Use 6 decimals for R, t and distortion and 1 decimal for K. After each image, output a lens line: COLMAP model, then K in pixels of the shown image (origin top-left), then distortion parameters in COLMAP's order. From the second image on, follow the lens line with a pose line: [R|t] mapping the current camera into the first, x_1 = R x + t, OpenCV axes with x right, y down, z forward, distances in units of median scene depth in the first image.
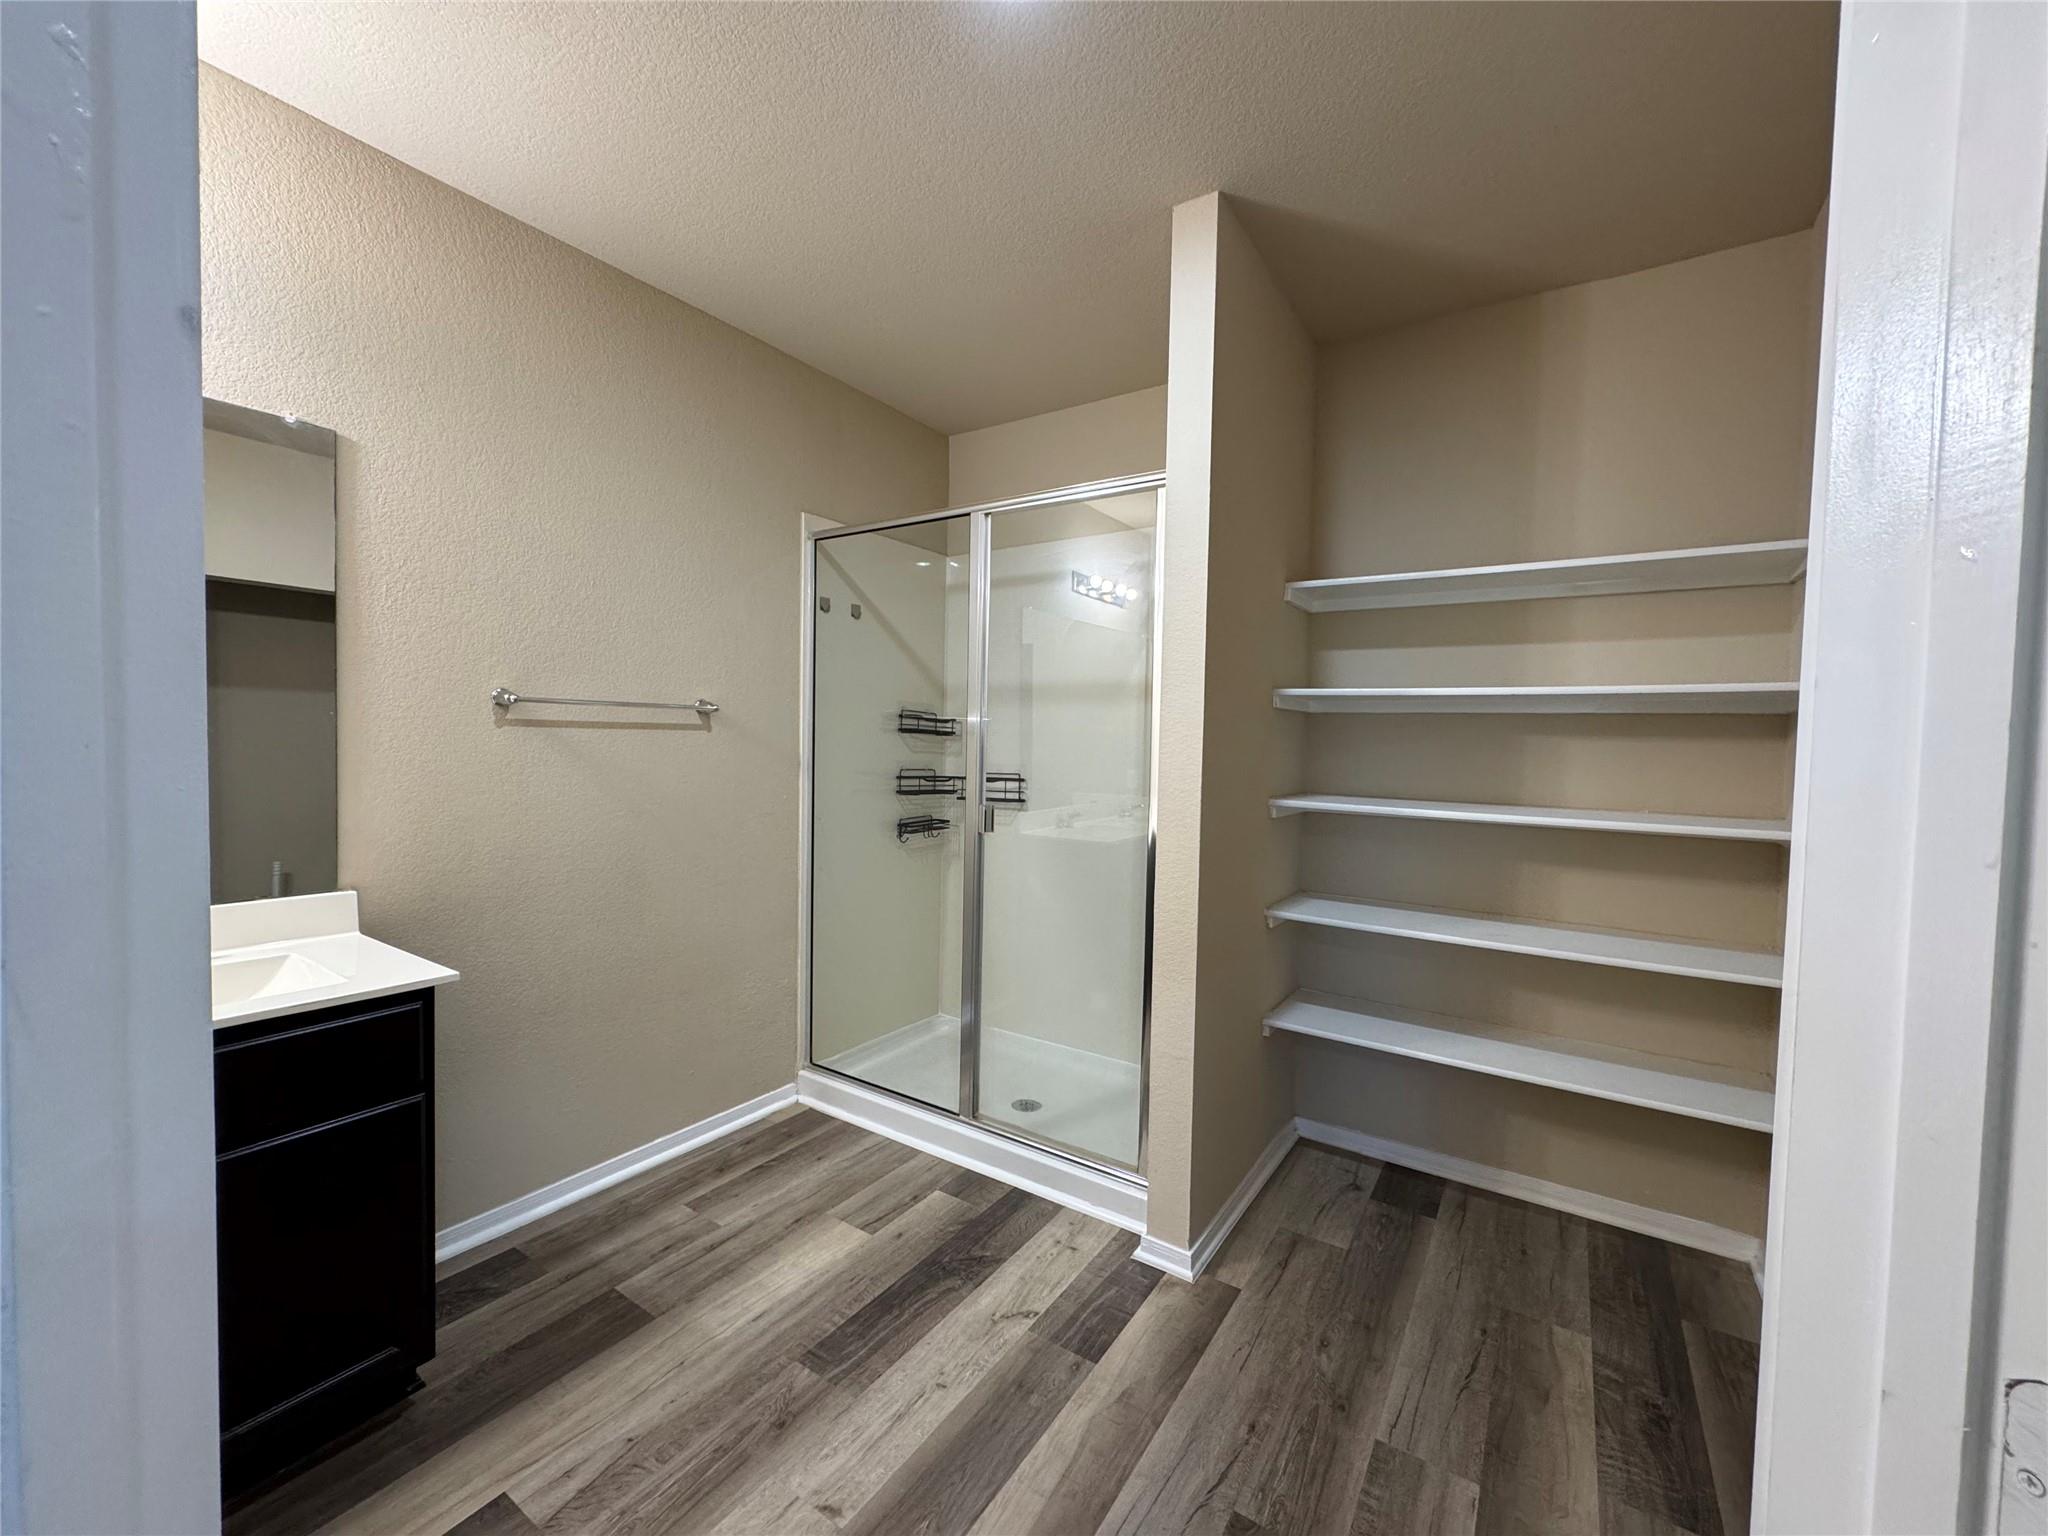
lens RADIAL K [[822.2, 0, 1021.1], [0, 822.2, 757.2], [0, 0, 1]] dist [0.002346, -0.000305]
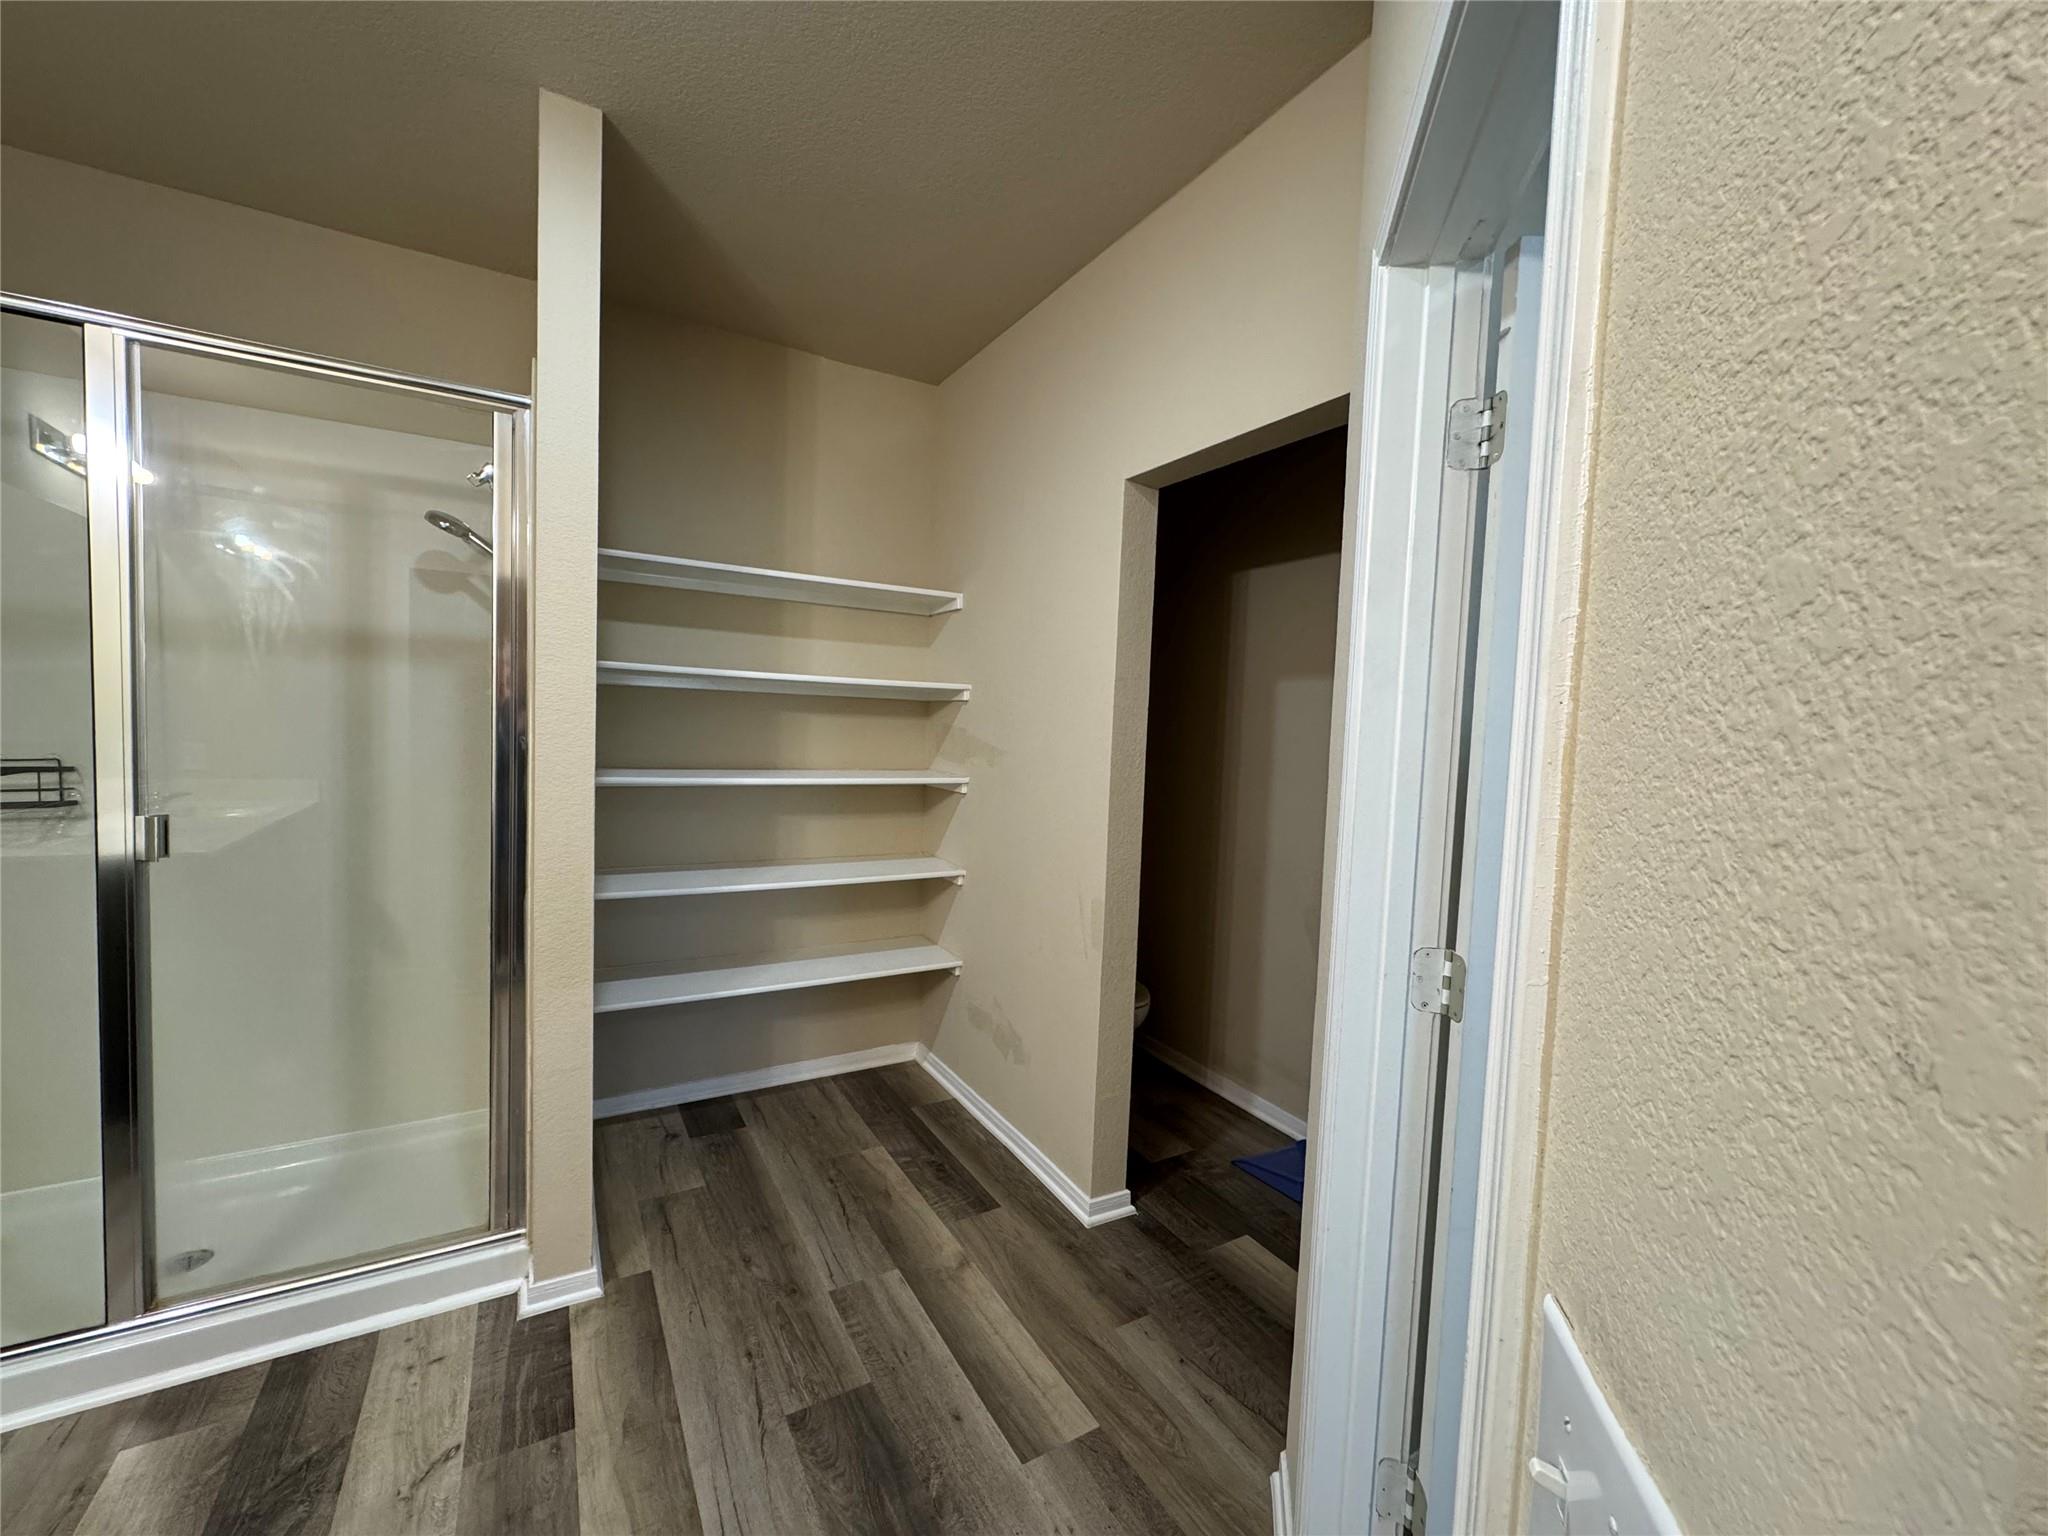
lens RADIAL K [[822.2, 0, 1022.7], [0, 822.2, 762.9], [0, 0, 1]] dist [0.002346, -0.000305]
pose [[0.436854, -0.048598, 0.898219, -0.384537], [-0.008402, 0.998276, 0.058098, -0.029554], [-0.899493, -0.032927, 0.435693, 0.168524]]
